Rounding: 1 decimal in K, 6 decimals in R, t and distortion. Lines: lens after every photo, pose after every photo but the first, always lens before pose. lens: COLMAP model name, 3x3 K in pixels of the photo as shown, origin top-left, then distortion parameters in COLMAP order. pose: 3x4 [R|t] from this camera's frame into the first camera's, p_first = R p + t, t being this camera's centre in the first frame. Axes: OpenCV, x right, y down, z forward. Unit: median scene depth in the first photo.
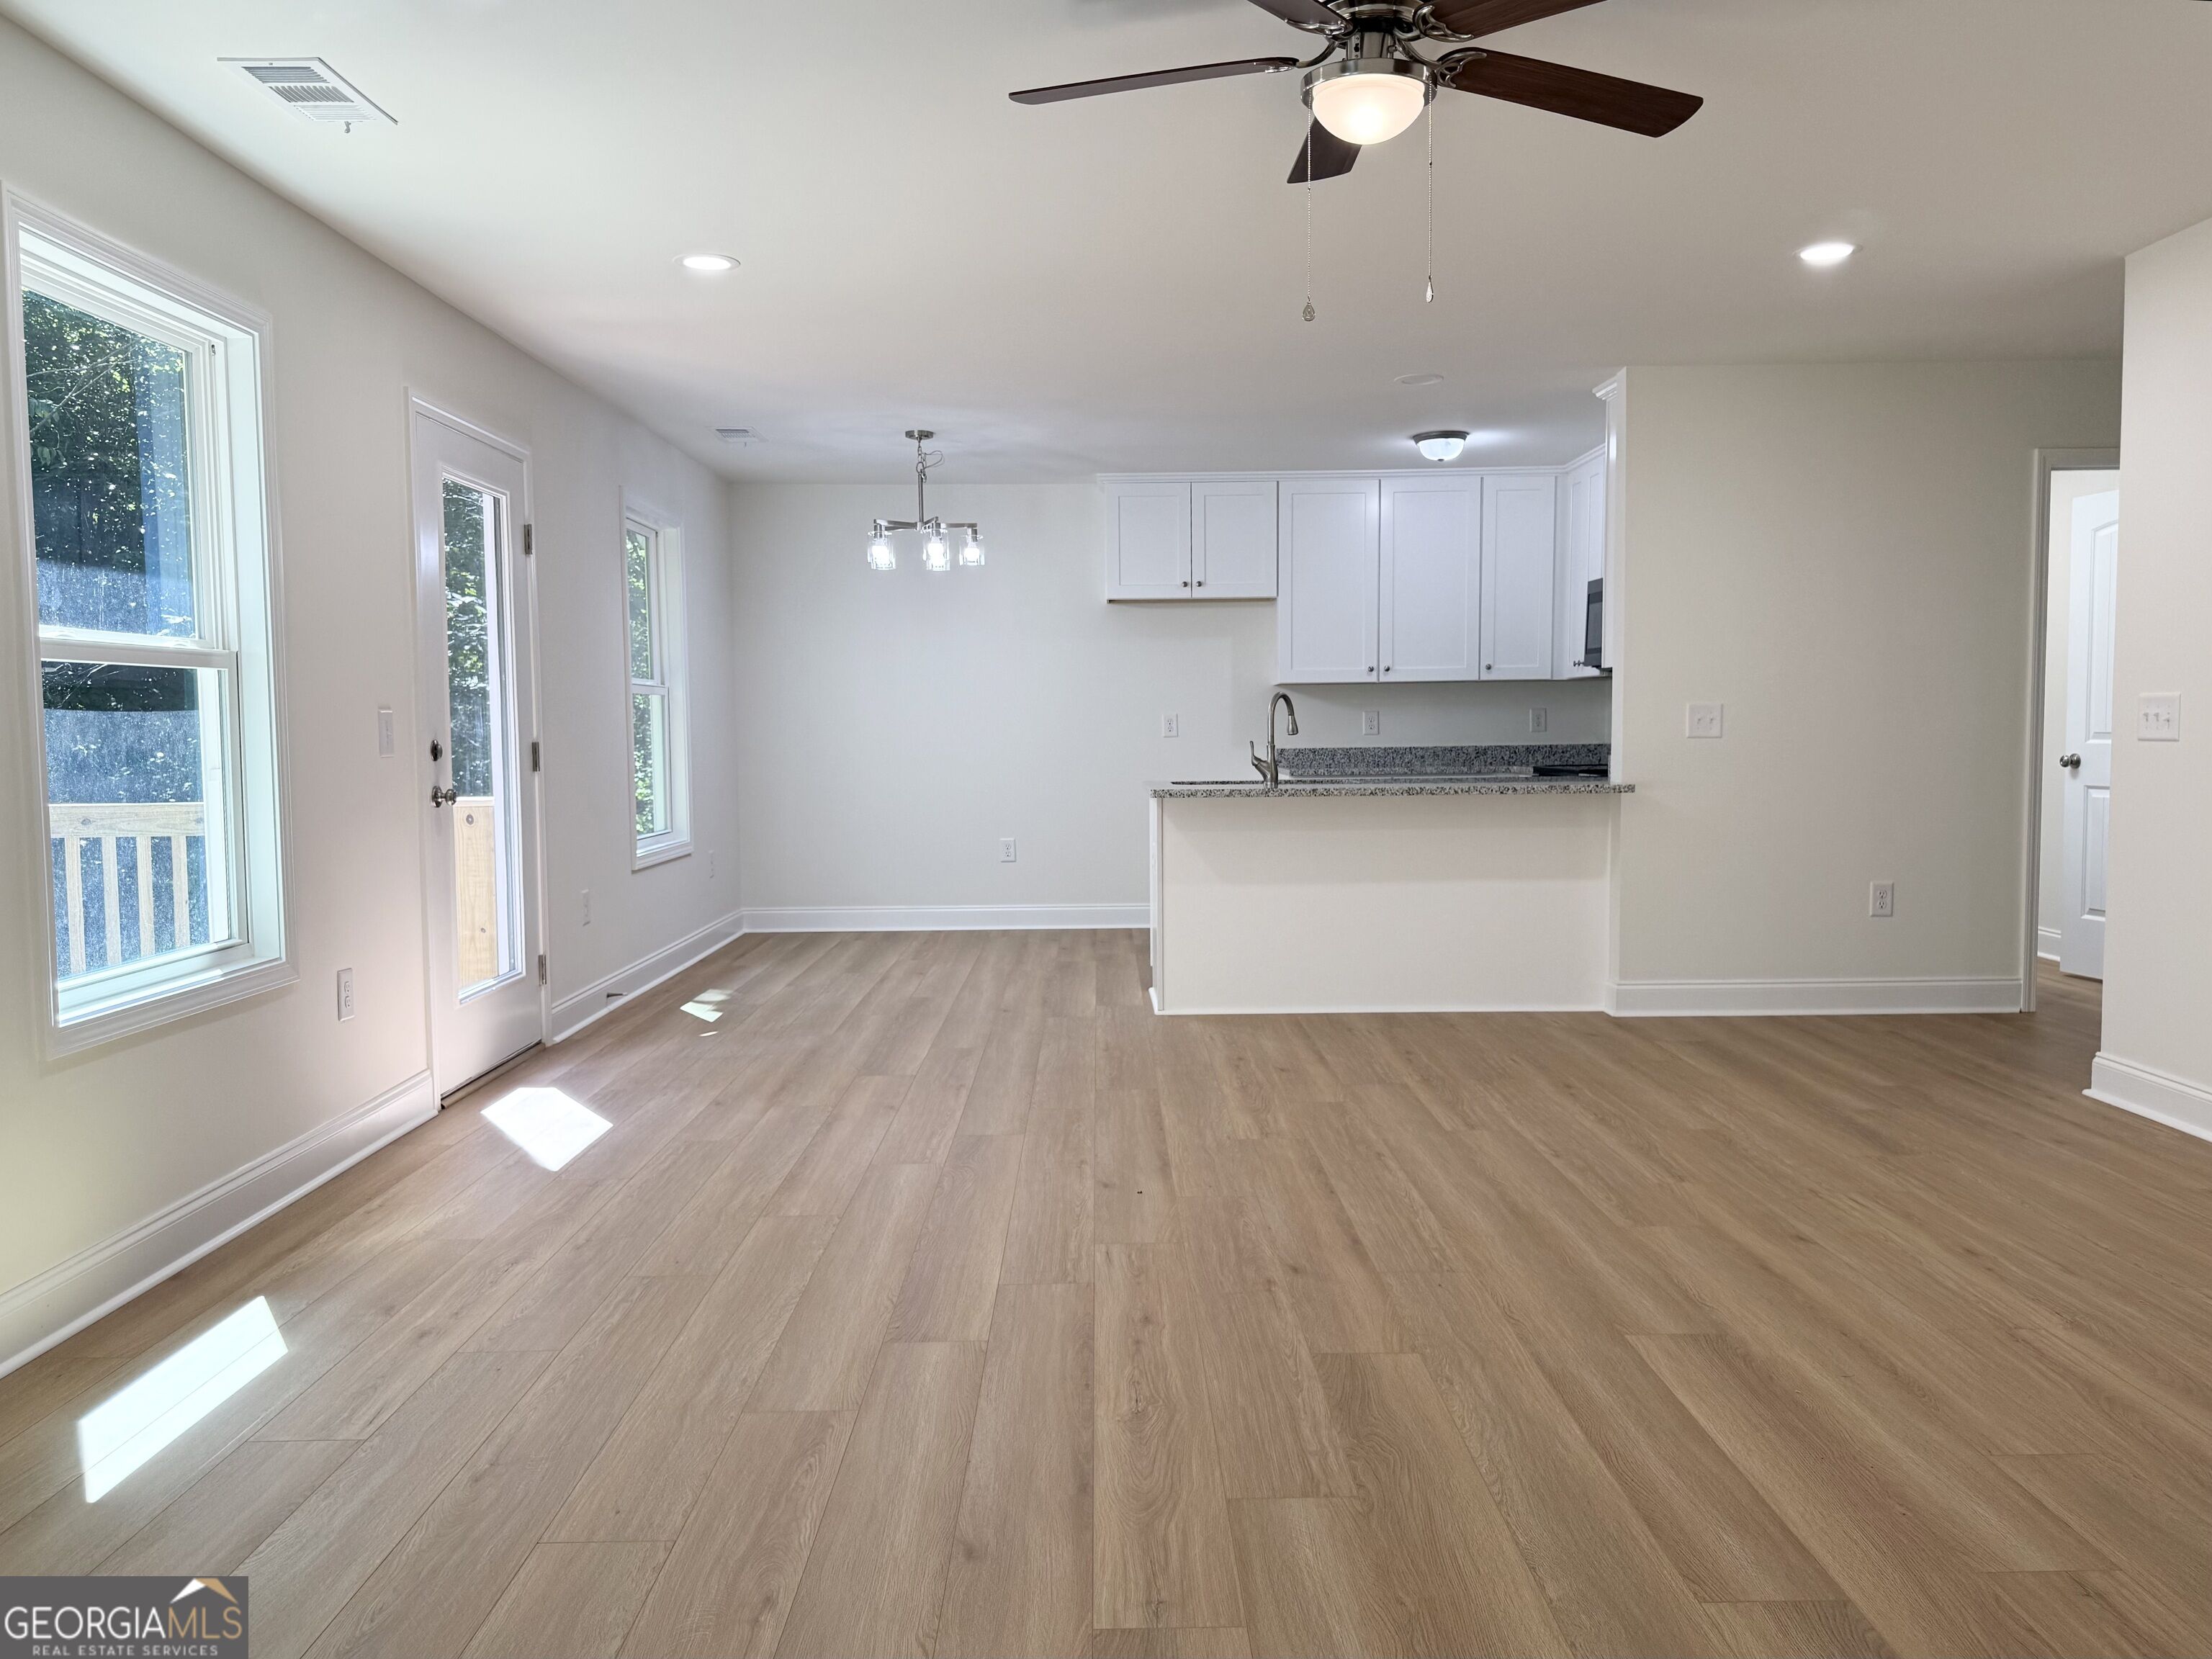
lens RADIAL K [[1609.2, 0, 1106.1], [0, 1609.2, 823.7], [0, 0, 1]] dist [0.094701, -0.109230]
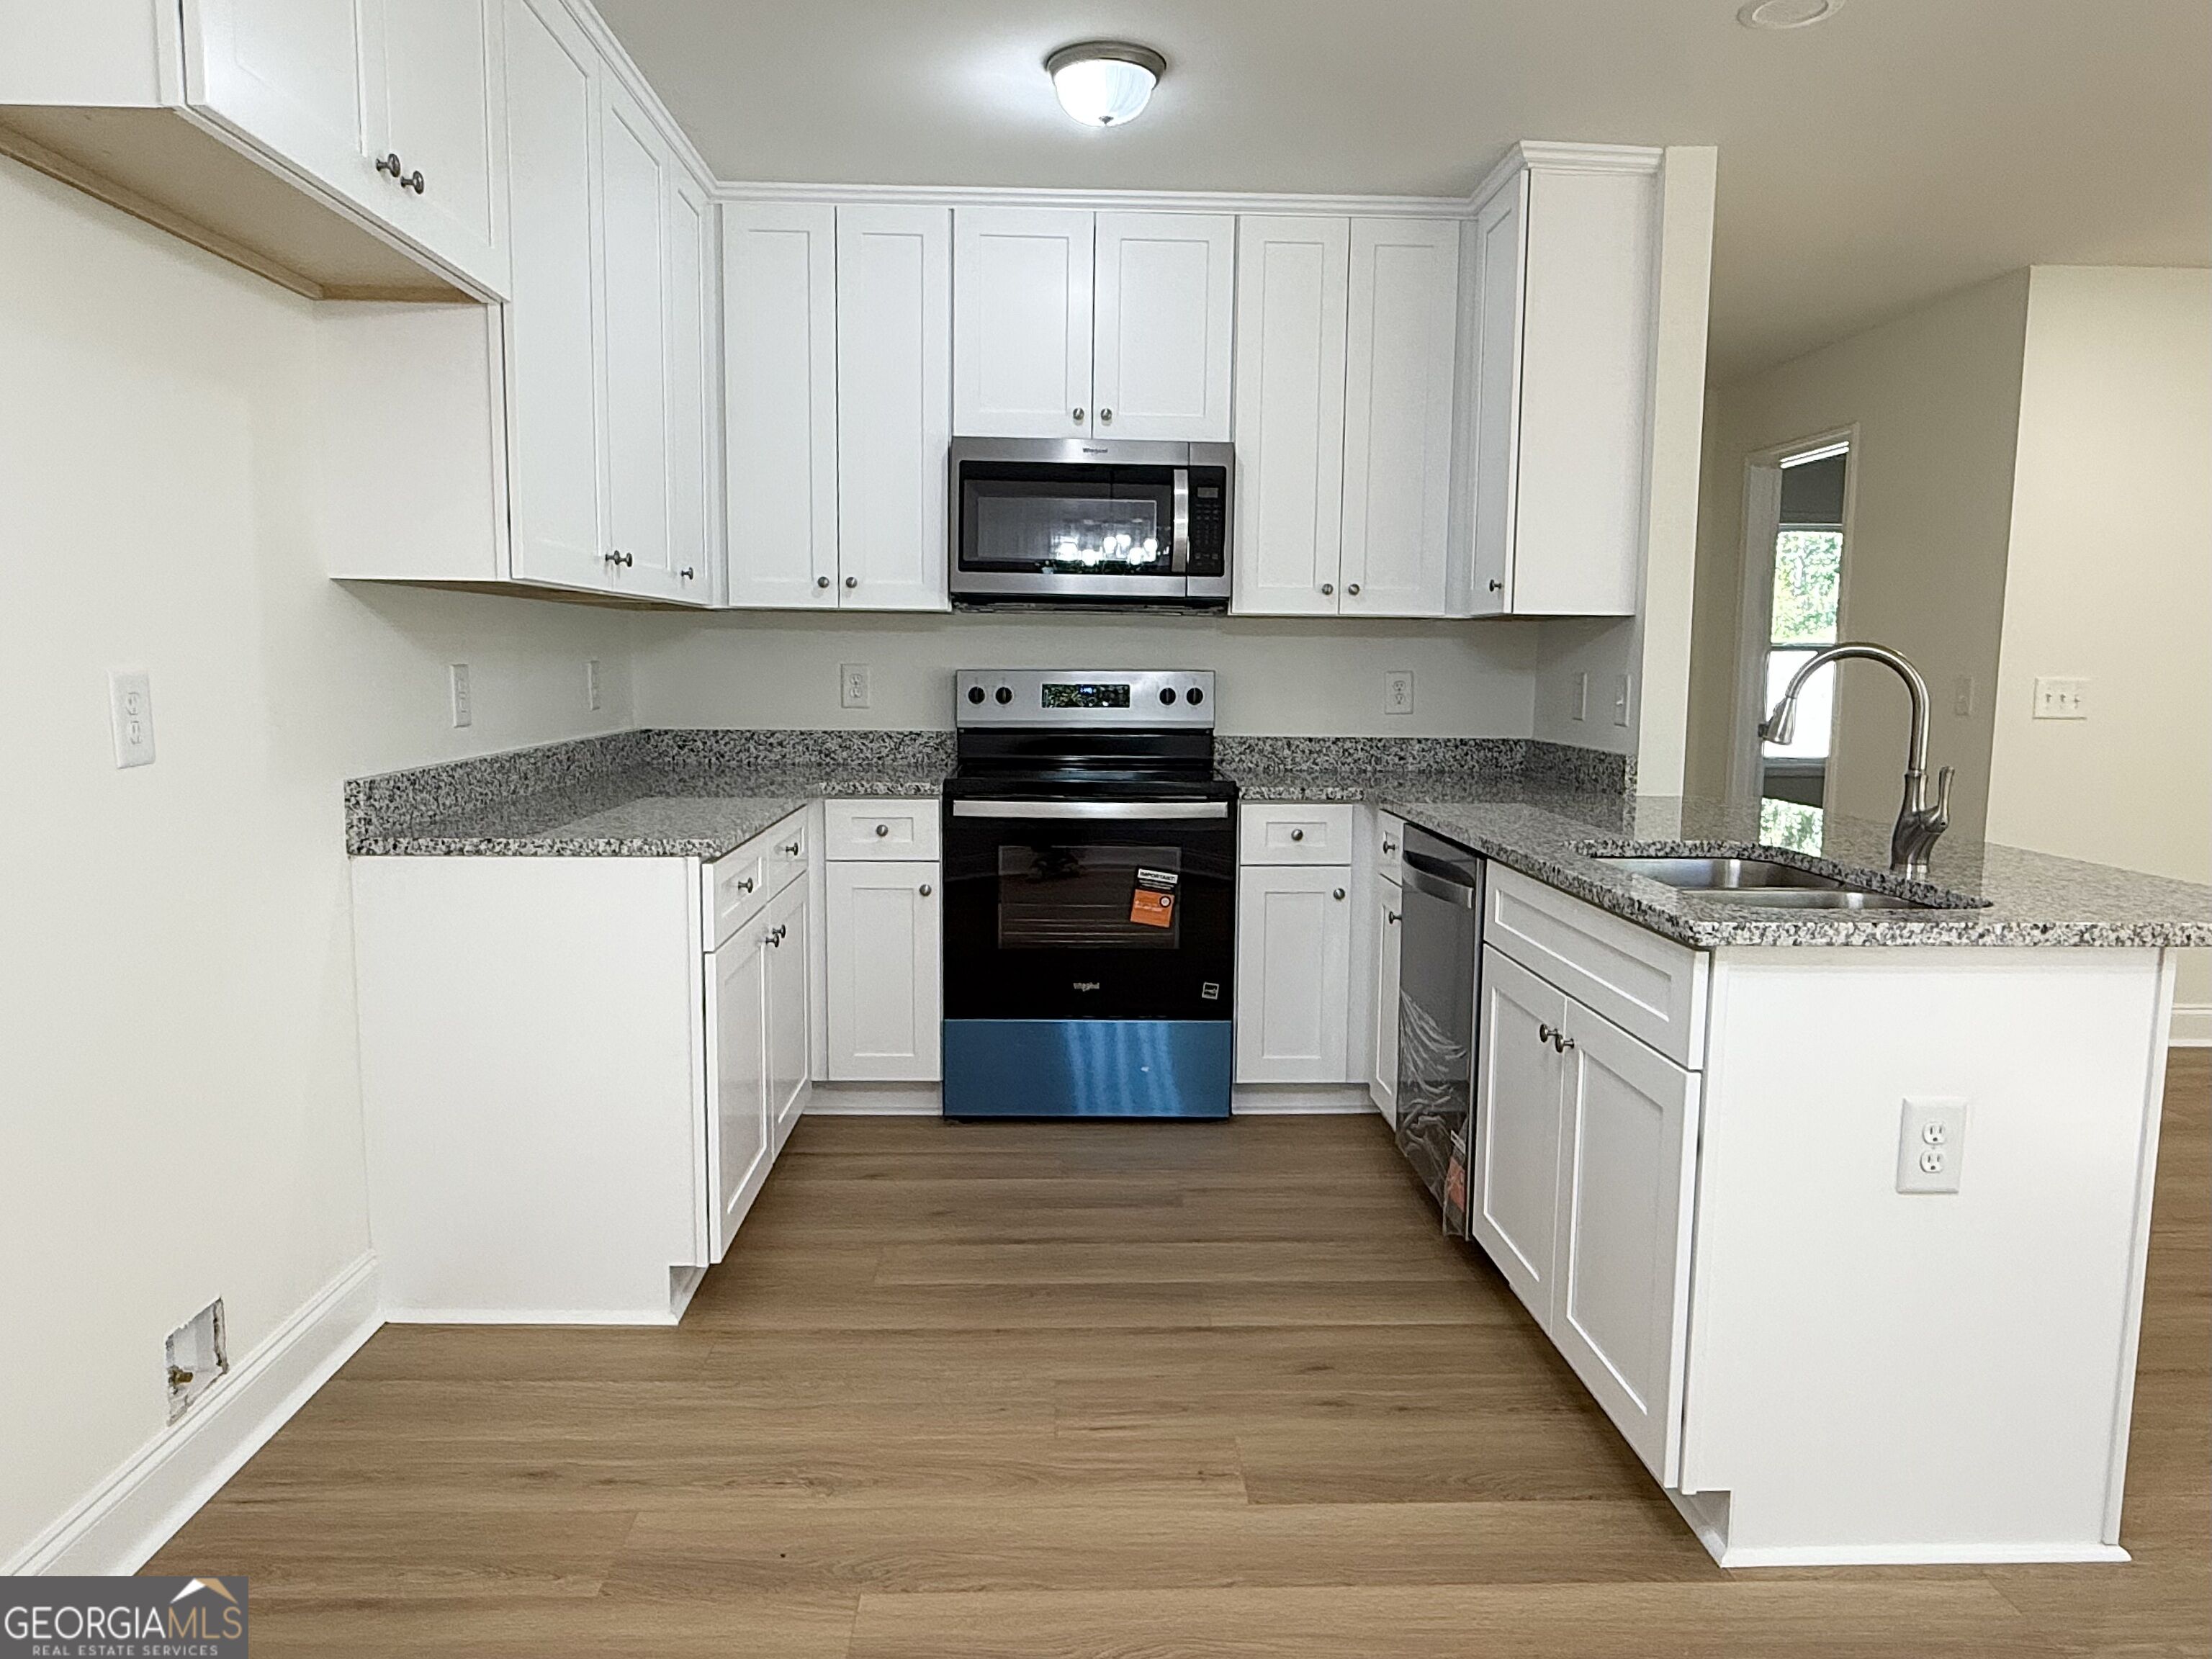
lens RADIAL K [[1479.3, 0, 1120.5], [0, 1479.3, 839.4], [0, 0, 1]] dist [0.022897, -0.002787]
pose [[-0.033530, -0.111511, 0.993197, -0.430109], [0.053272, 0.992144, 0.113191, -0.138338], [-0.998017, 0.056704, -0.027326, 1.949756]]
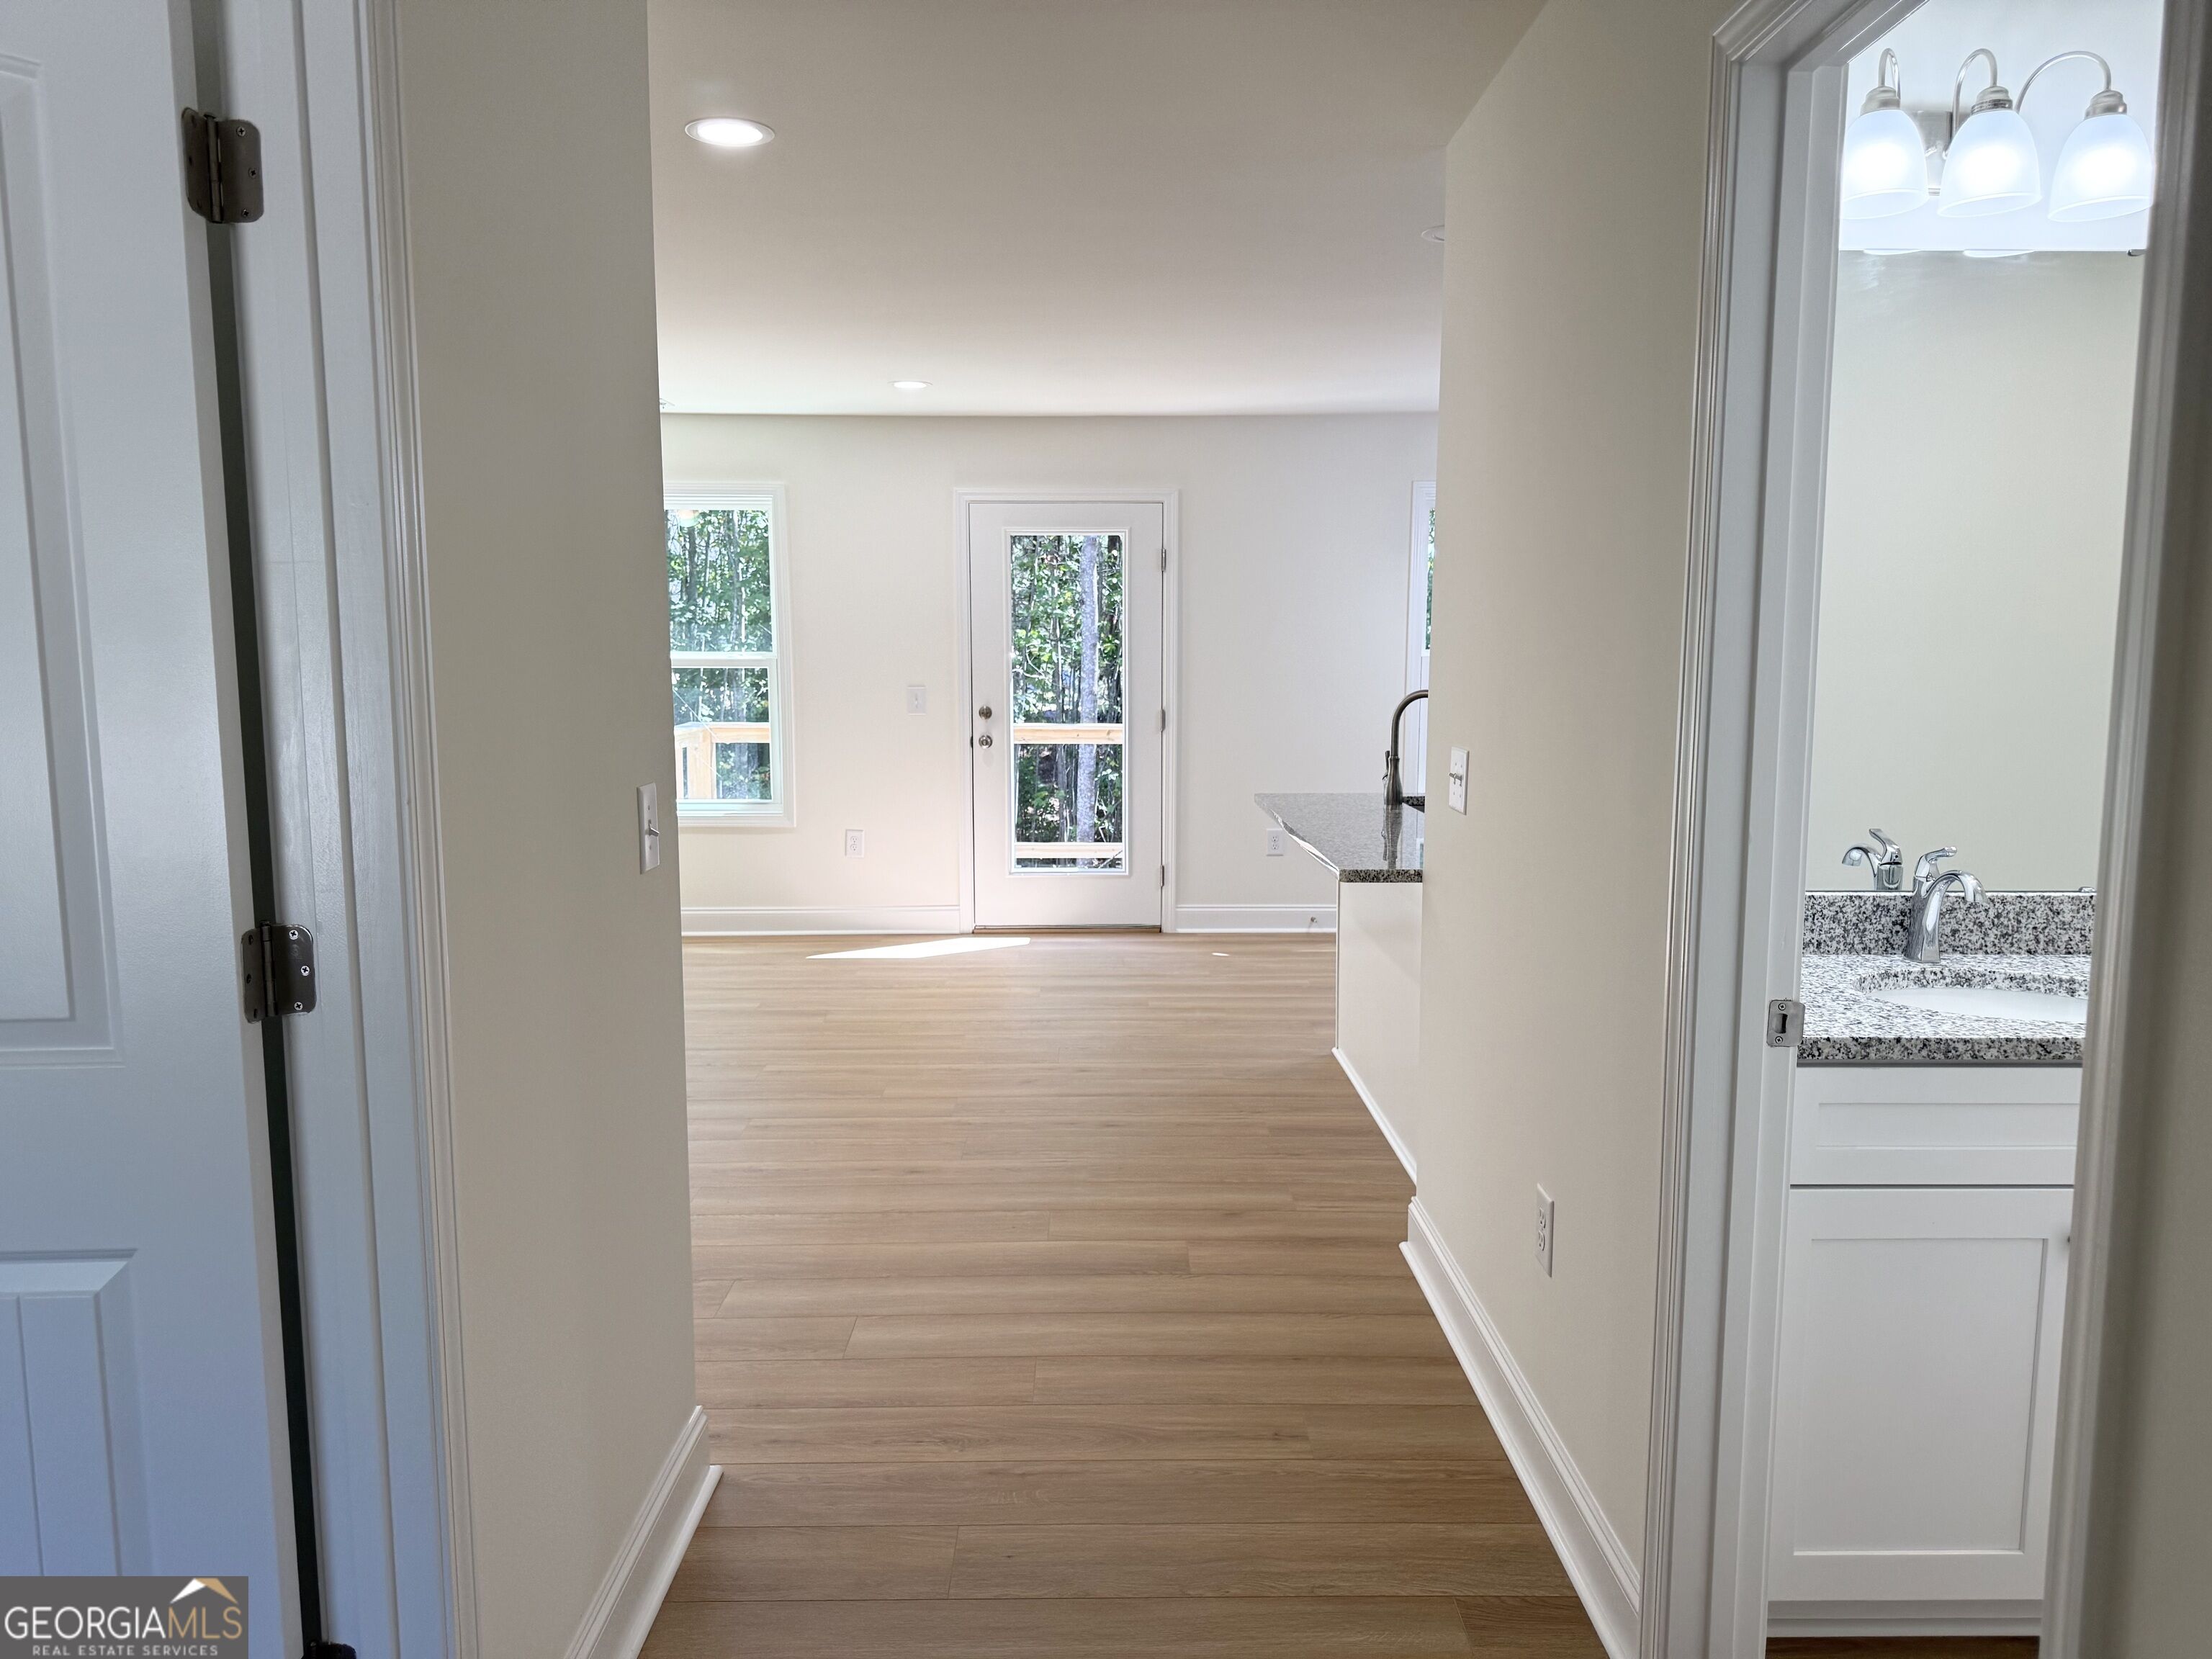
lens RADIAL K [[1555.8, 0, 1103.7], [0, 1555.8, 833.0], [0, 0, 1]] dist [0.035149, -0.039611]
pose [[-0.003373, 0.131057, -0.991369, 1.386758], [-0.060554, 0.989529, 0.131020, -0.167139], [0.998159, 0.060473, 0.004599, 1.382560]]
